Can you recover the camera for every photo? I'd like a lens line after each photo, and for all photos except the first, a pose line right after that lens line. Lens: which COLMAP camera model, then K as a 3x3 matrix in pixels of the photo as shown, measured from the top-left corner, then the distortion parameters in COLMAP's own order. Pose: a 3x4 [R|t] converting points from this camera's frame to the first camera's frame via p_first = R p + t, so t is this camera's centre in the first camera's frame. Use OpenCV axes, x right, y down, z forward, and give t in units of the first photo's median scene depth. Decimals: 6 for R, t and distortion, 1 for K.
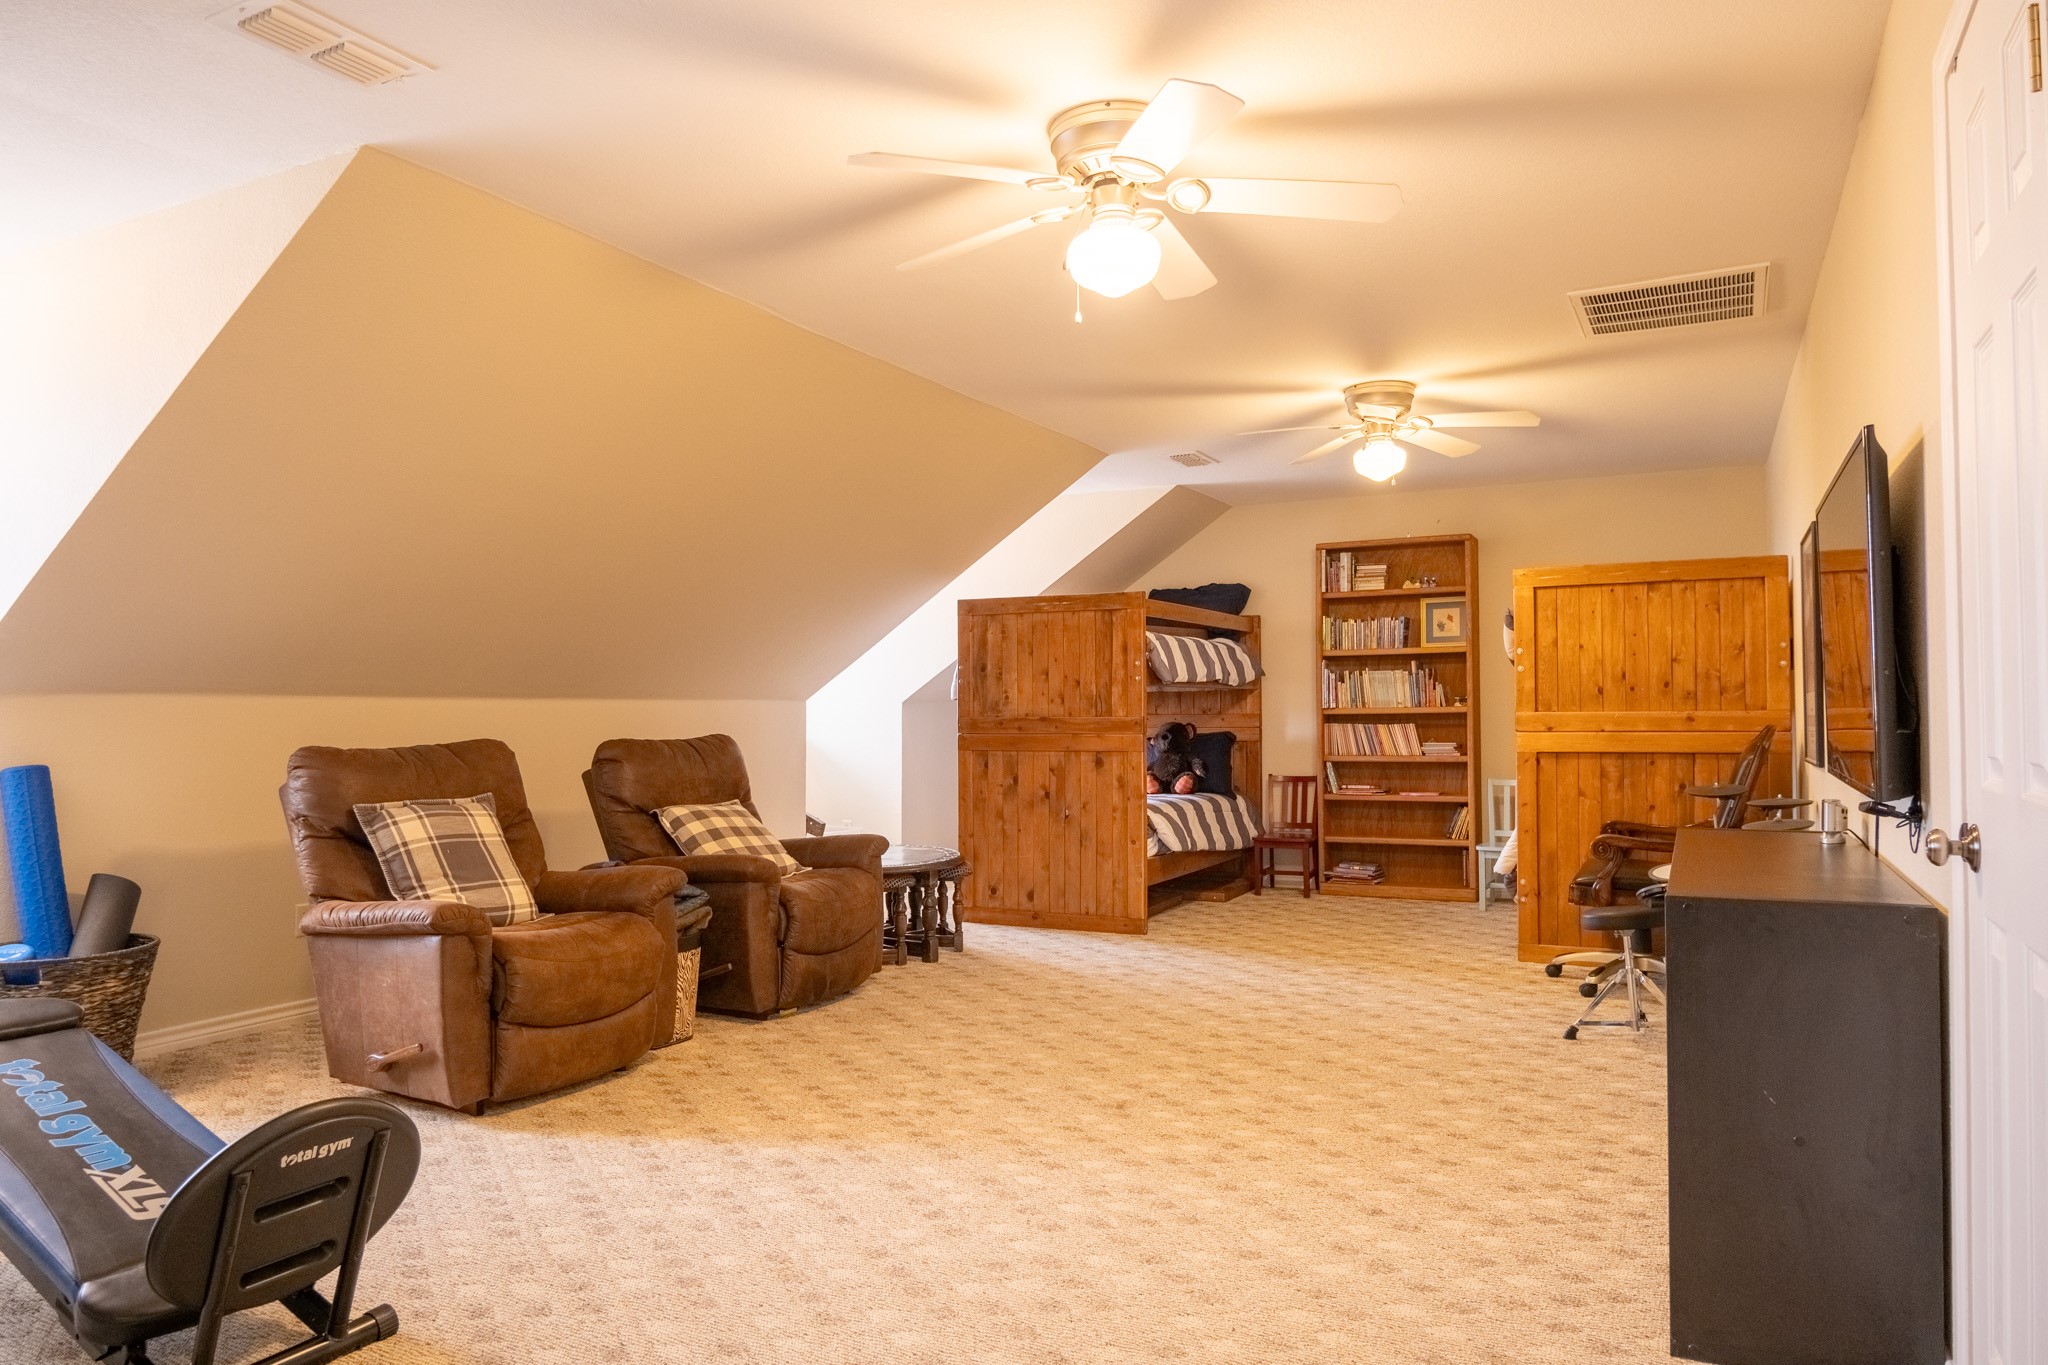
lens RADIAL K [[1346.3, 0, 1026.4], [0, 1346.3, 683.1], [0, 0, 1]] dist [-0.009984, -0.000452]
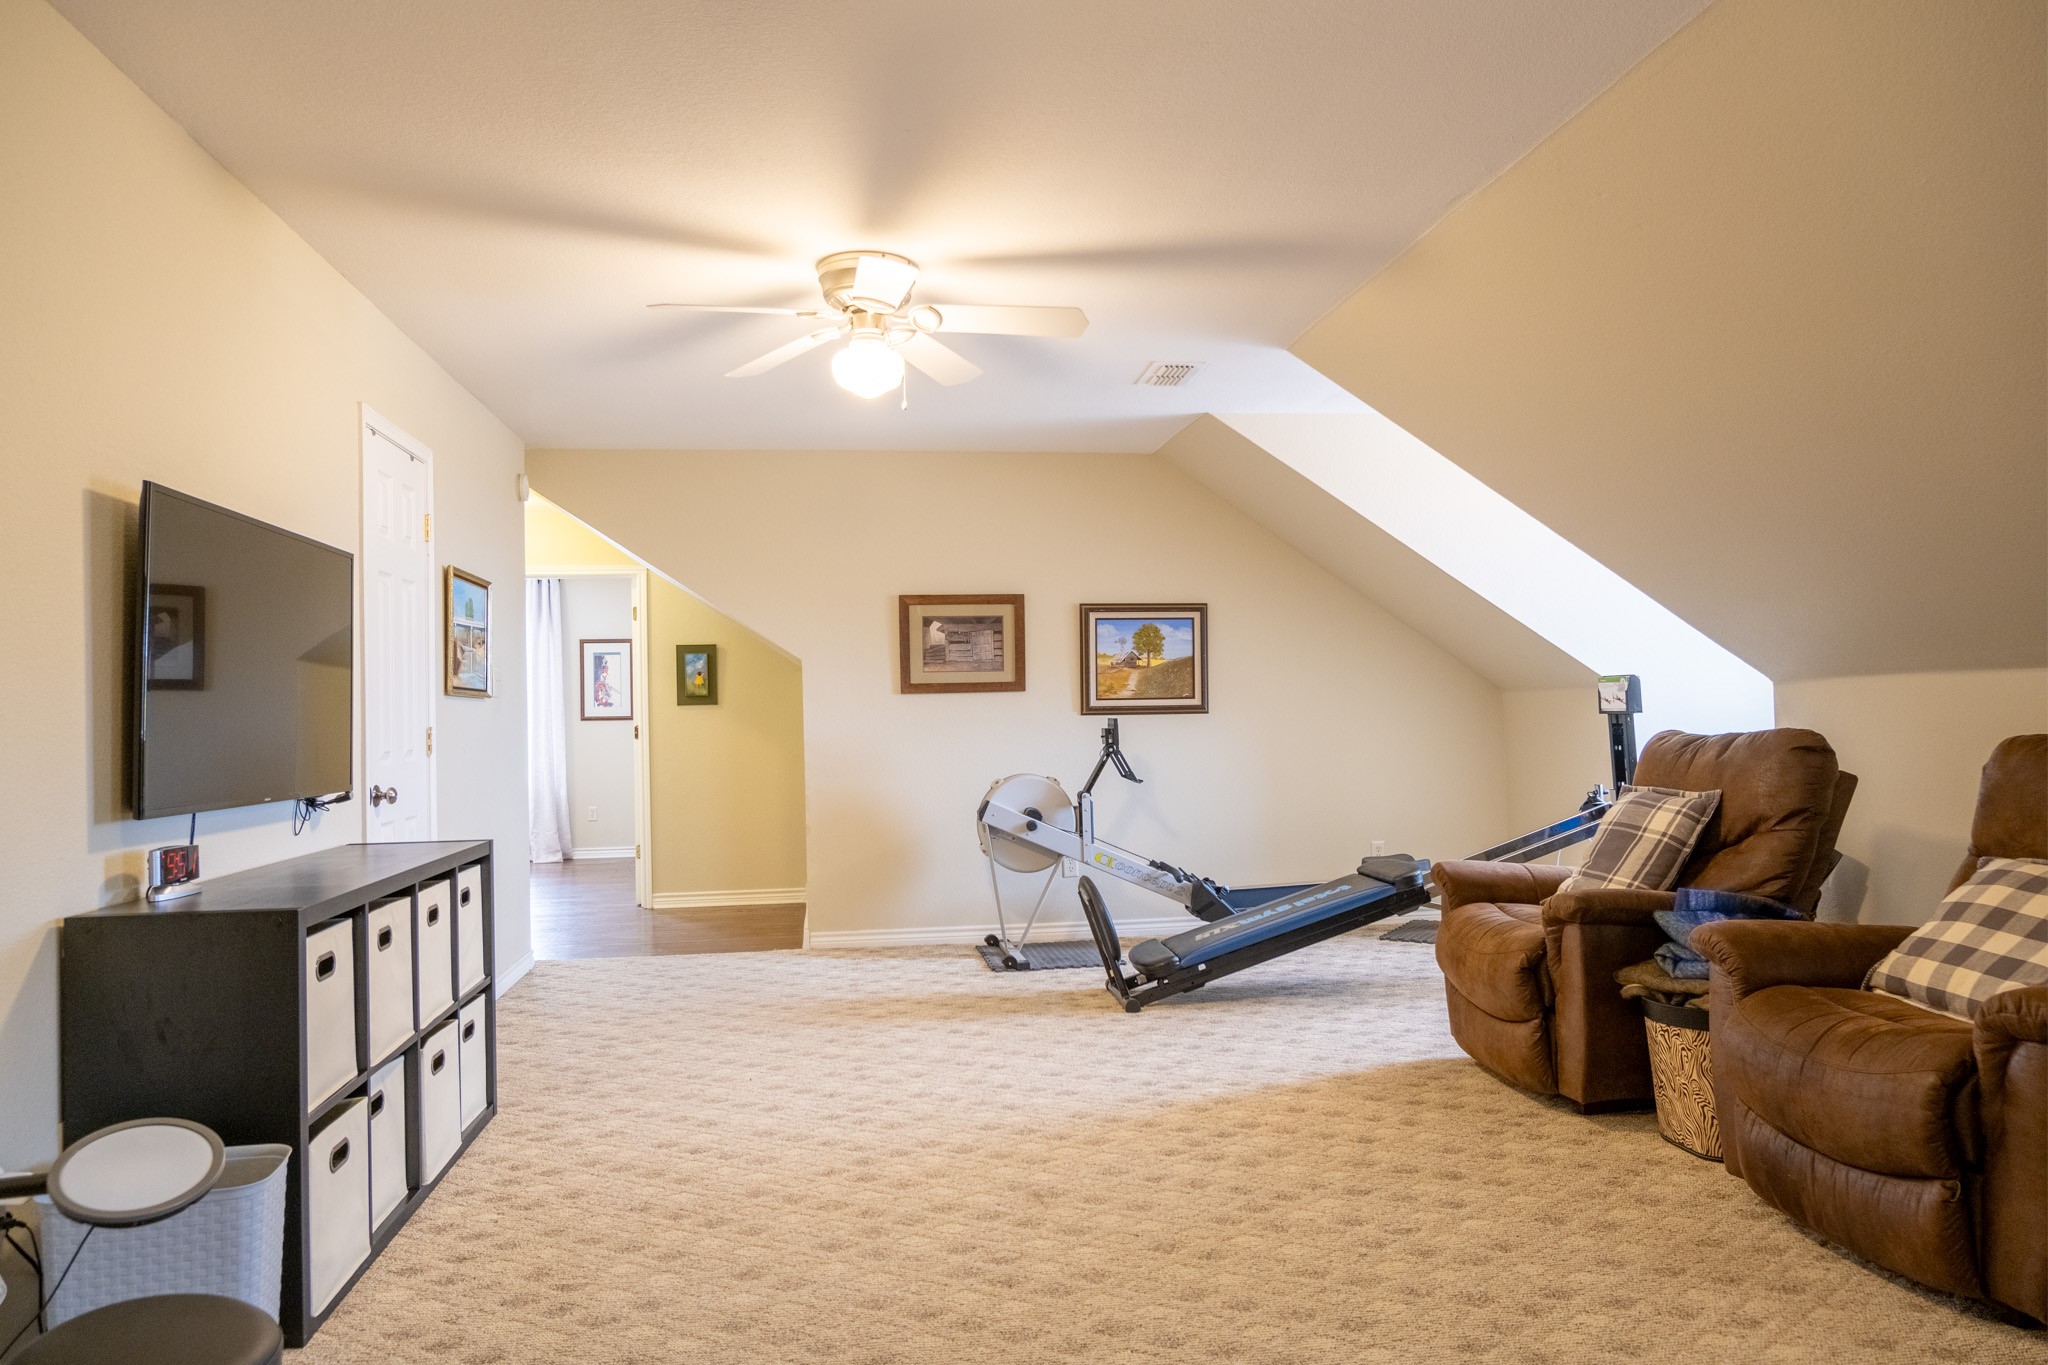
lens RADIAL K [[1346.3, 0, 1026.3], [0, 1346.3, 685.4], [0, 0, 1]] dist [-0.009984, -0.000452]
pose [[-0.816326, 0.008944, -0.577522, 0.581344], [0.038886, 0.998463, -0.039502, 0.036631], [0.576280, -0.054704, -0.815419, 1.785714]]
